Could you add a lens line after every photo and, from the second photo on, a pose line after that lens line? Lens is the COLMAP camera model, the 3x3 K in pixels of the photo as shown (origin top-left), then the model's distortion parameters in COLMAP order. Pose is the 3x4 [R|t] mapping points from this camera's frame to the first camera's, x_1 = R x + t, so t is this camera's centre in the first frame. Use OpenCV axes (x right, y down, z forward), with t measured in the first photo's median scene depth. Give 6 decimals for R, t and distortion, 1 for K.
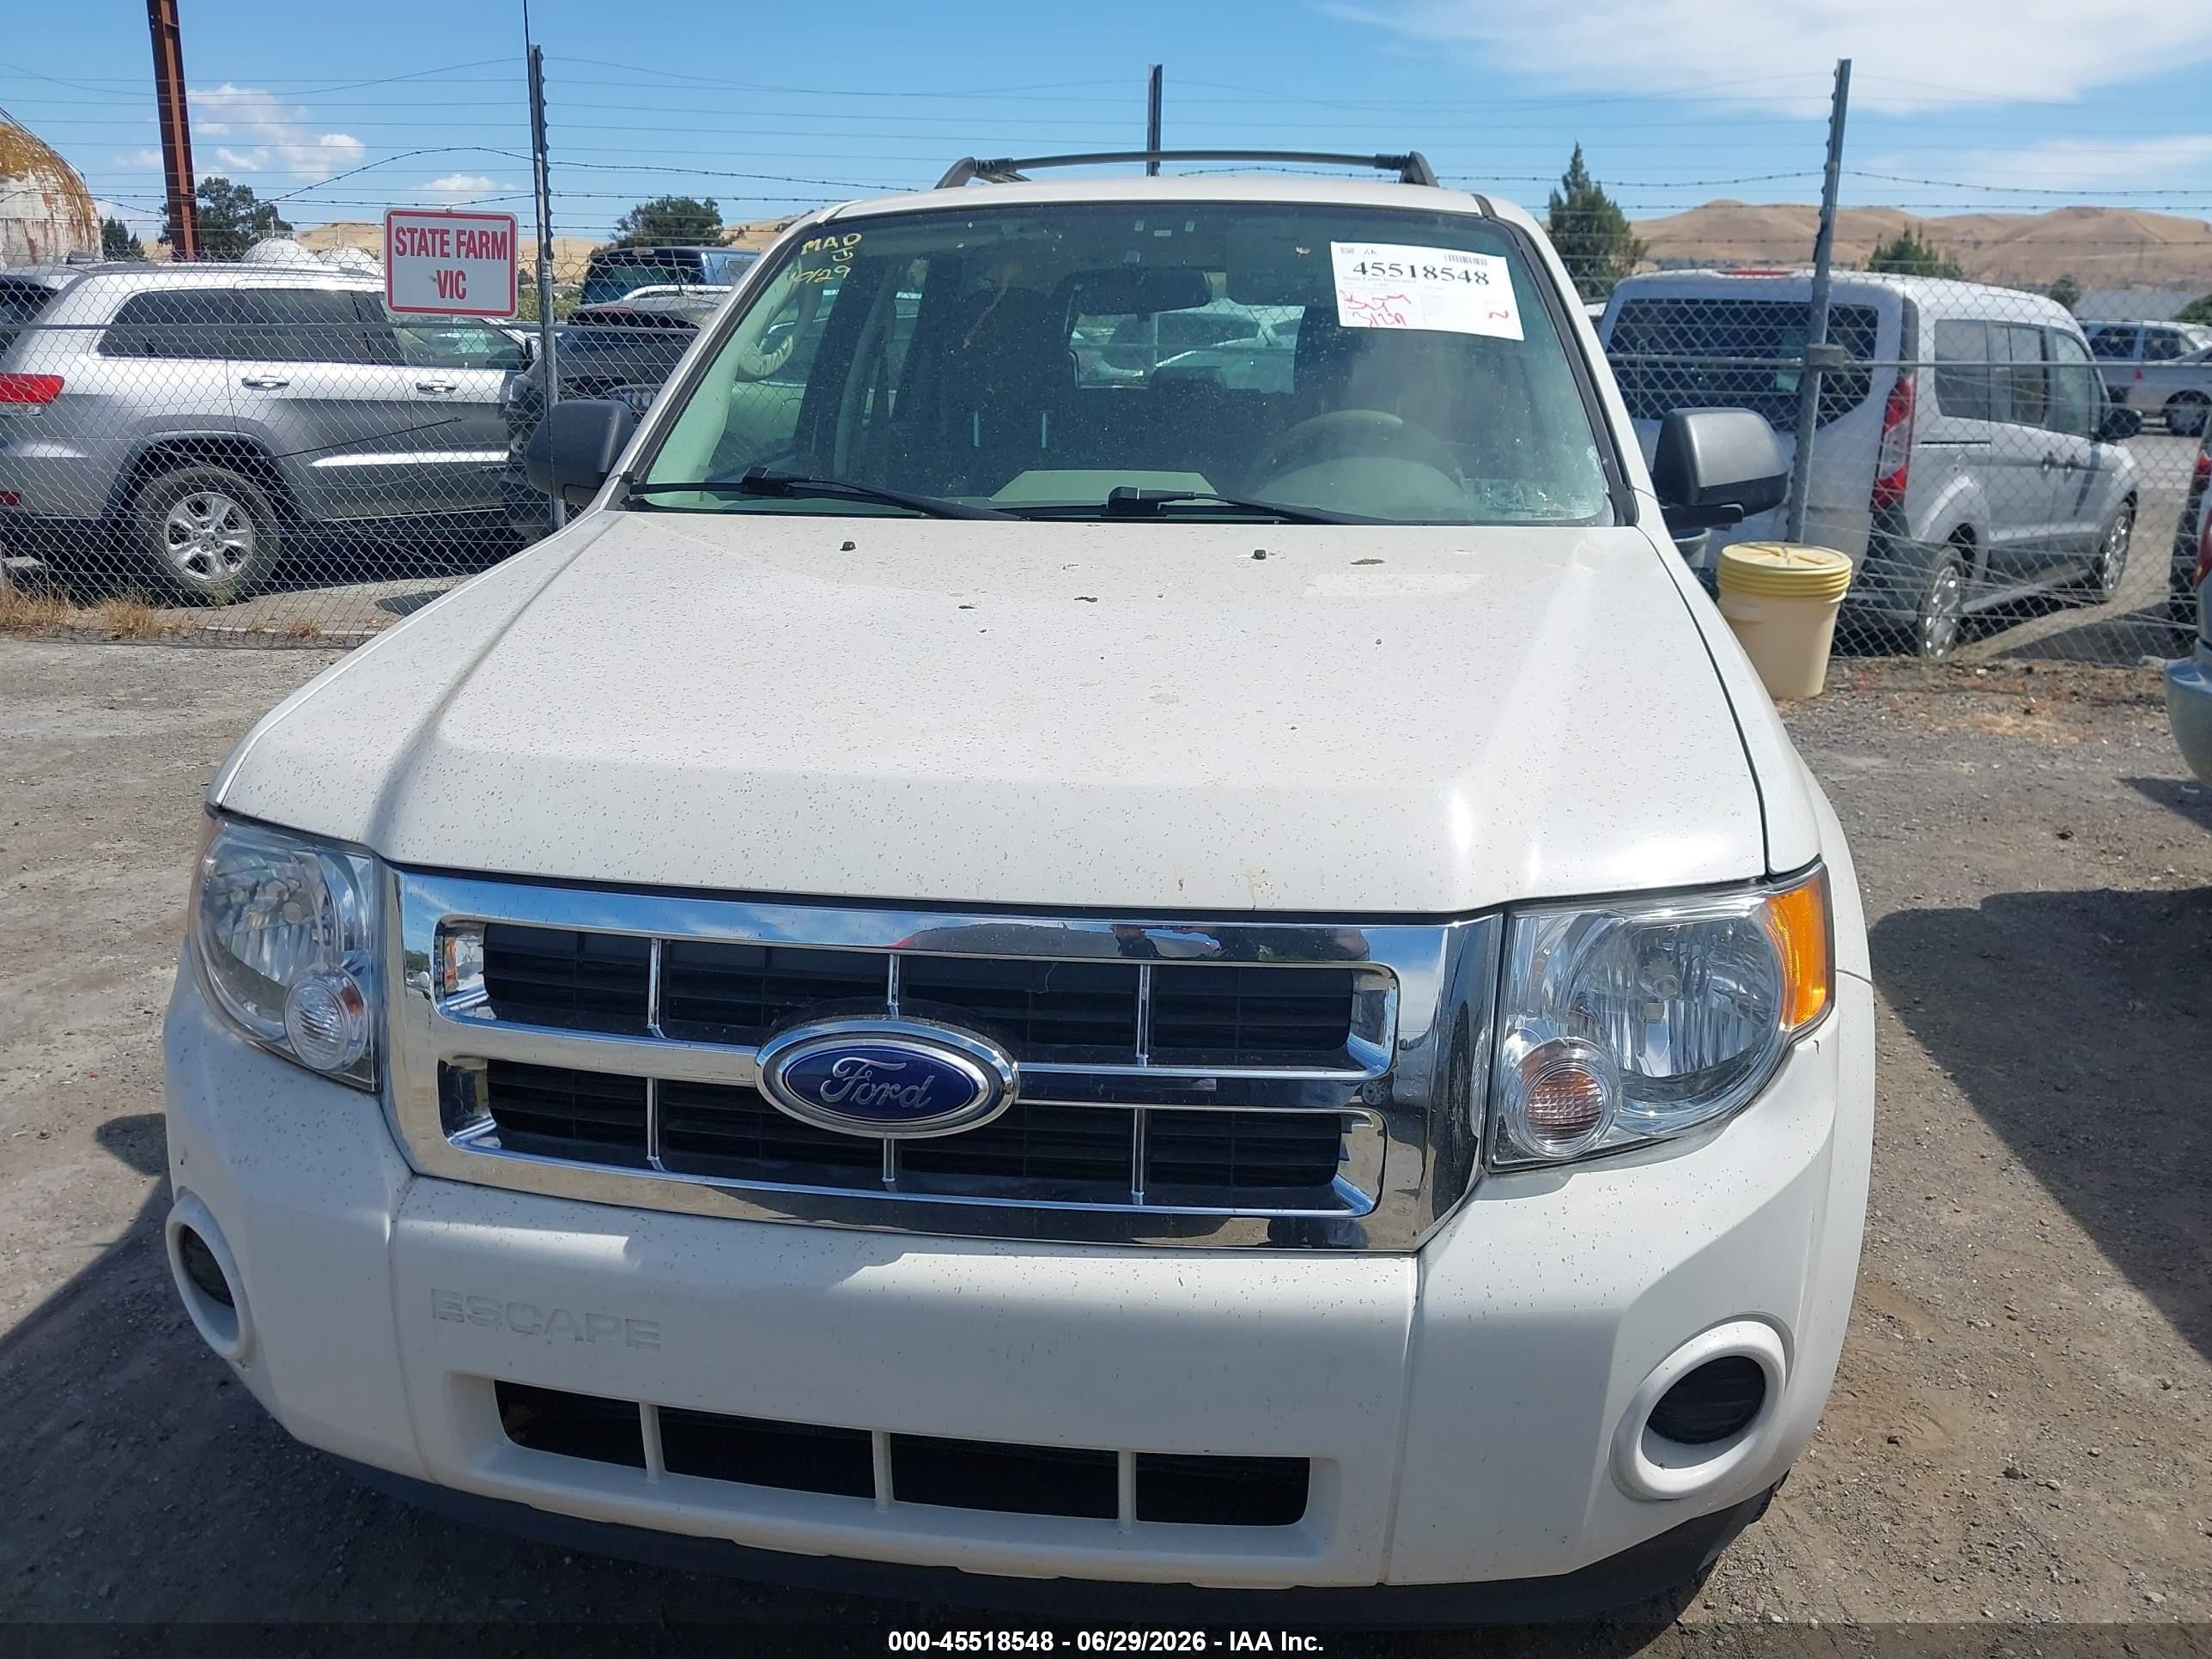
lens RADIAL K [[1739.1, 0, 1106.0], [0, 1739.1, 829.5], [0, 0, 1]] dist [-0.009289, -0.004672]
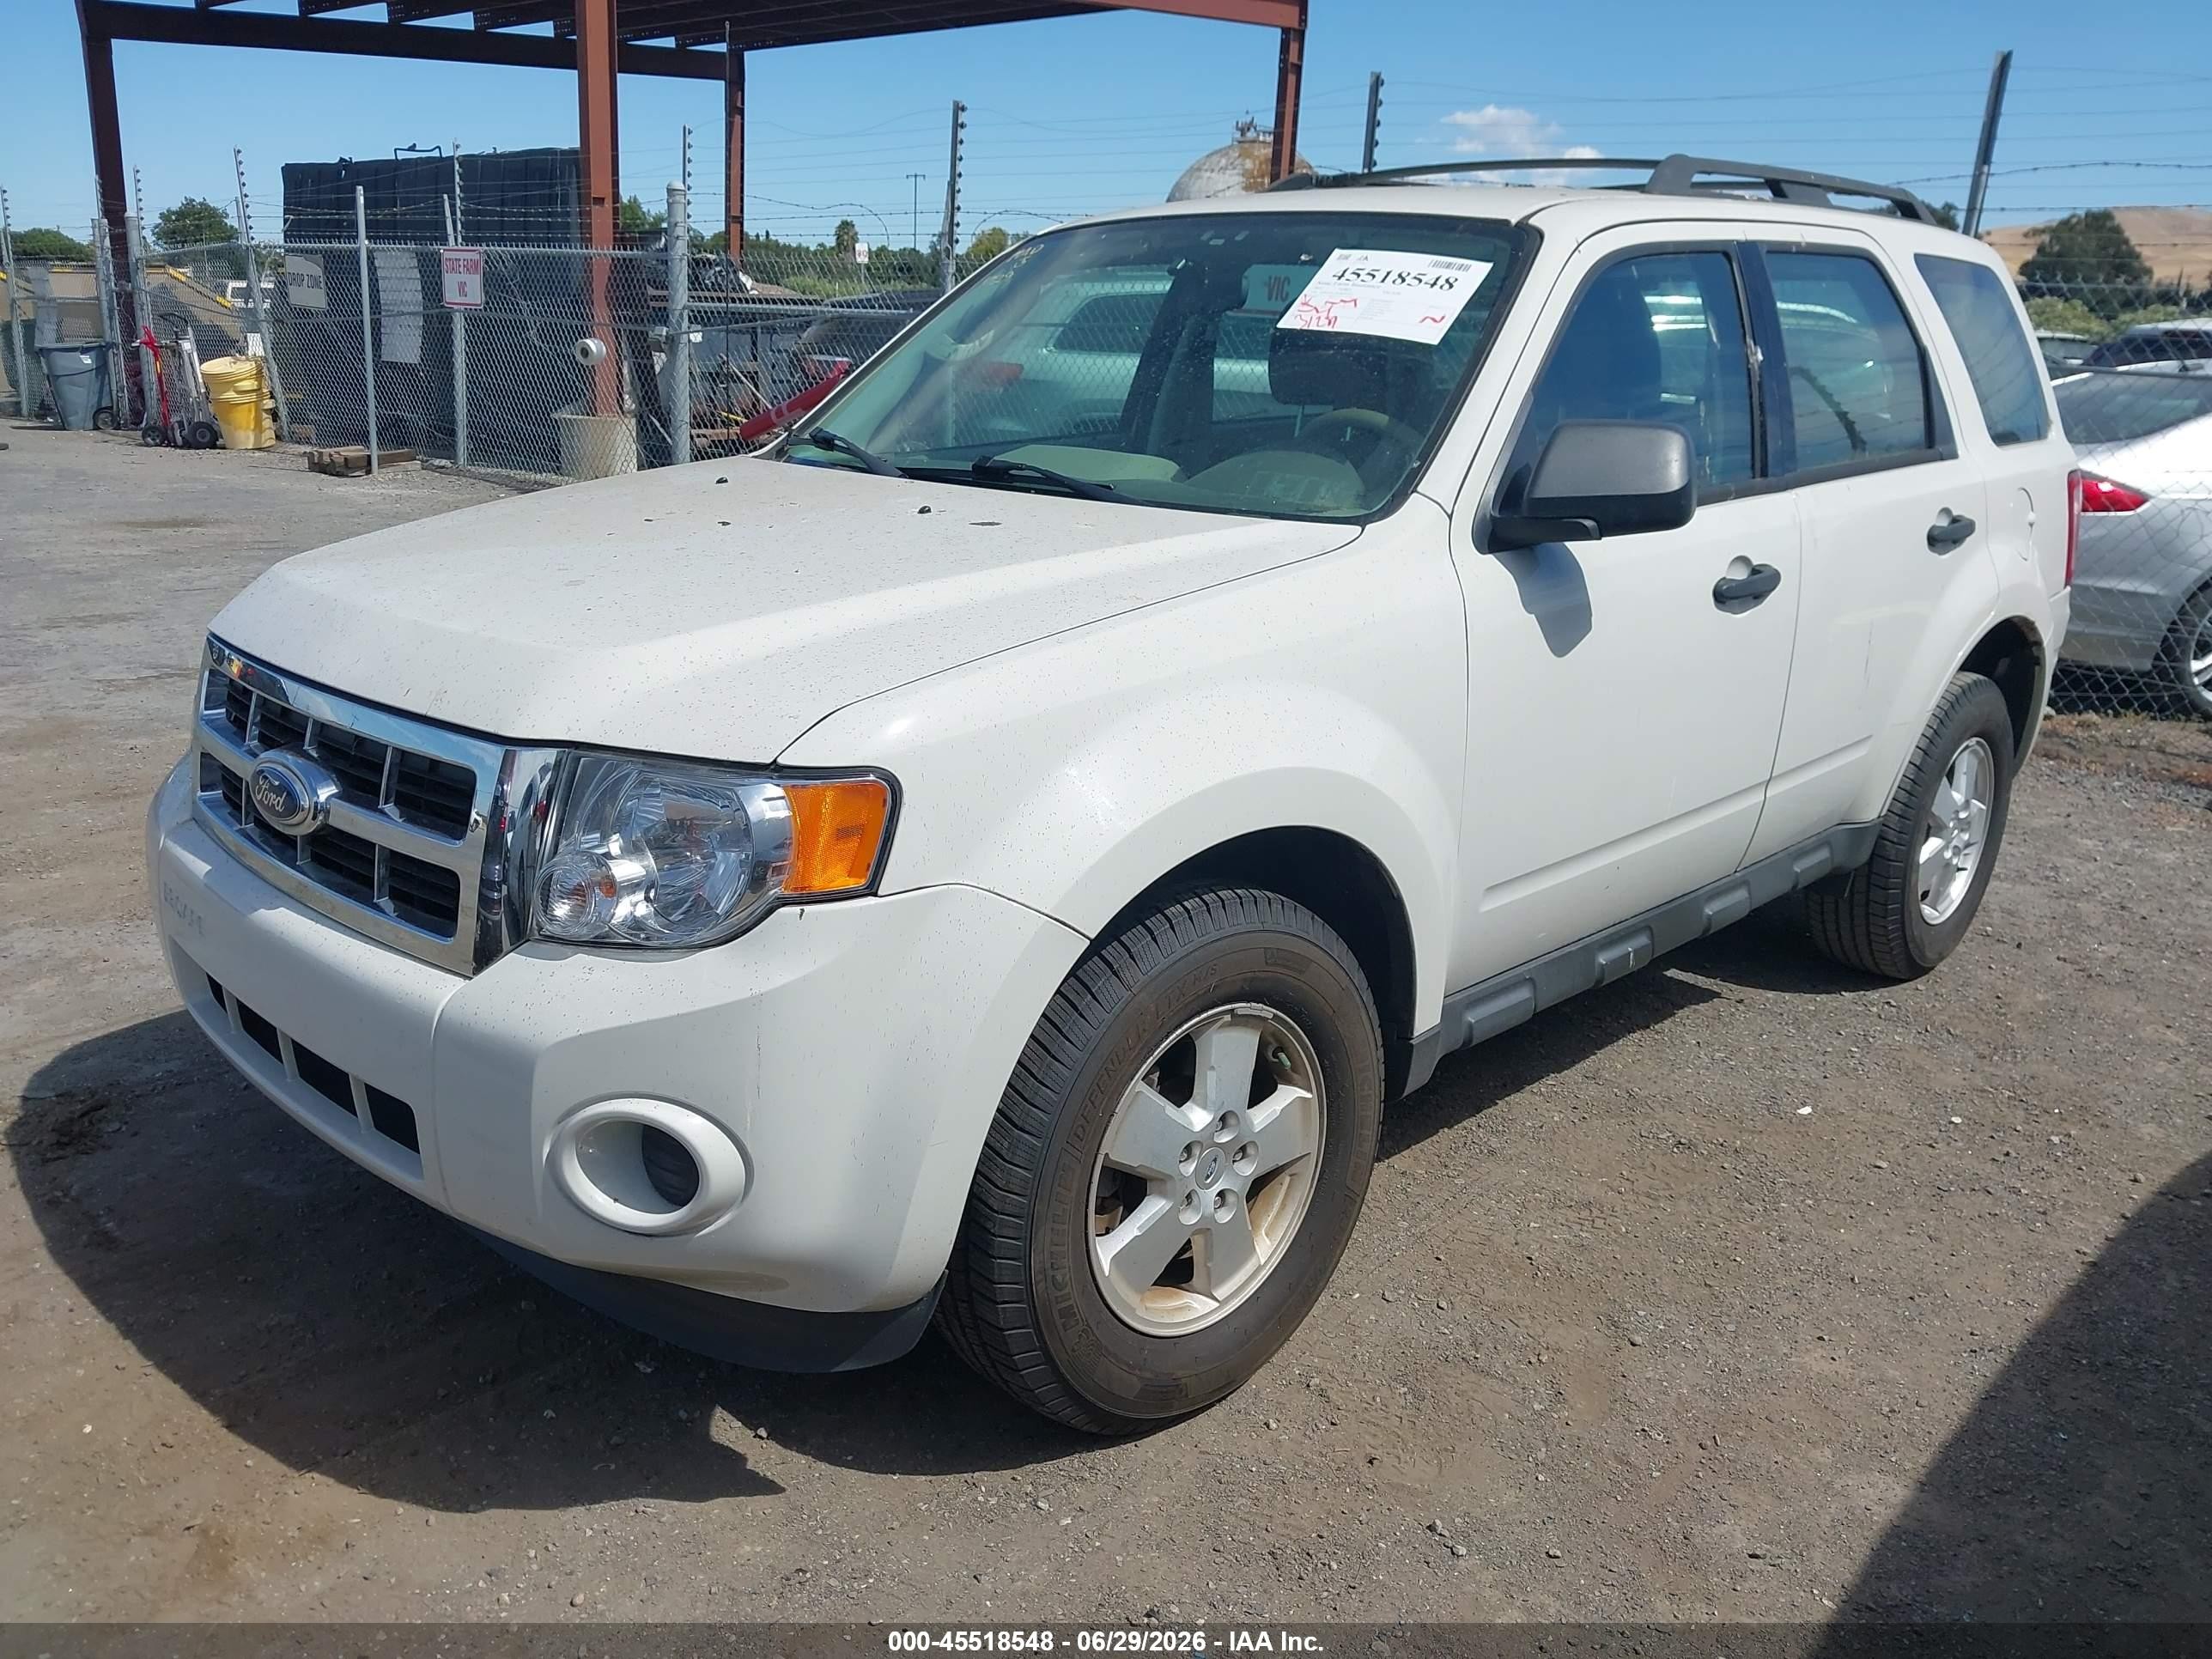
lens RADIAL K [[1761.8, 0, 1106.0], [0, 1761.8, 829.5], [0, 0, 1]] dist [0.003271, 0.000538]
pose [[0.816166, 0.176002, -0.550361, 0.557216], [-0.182480, 0.982247, 0.043506, -0.010325], [0.548247, 0.064921, 0.833793, 0.043523]]
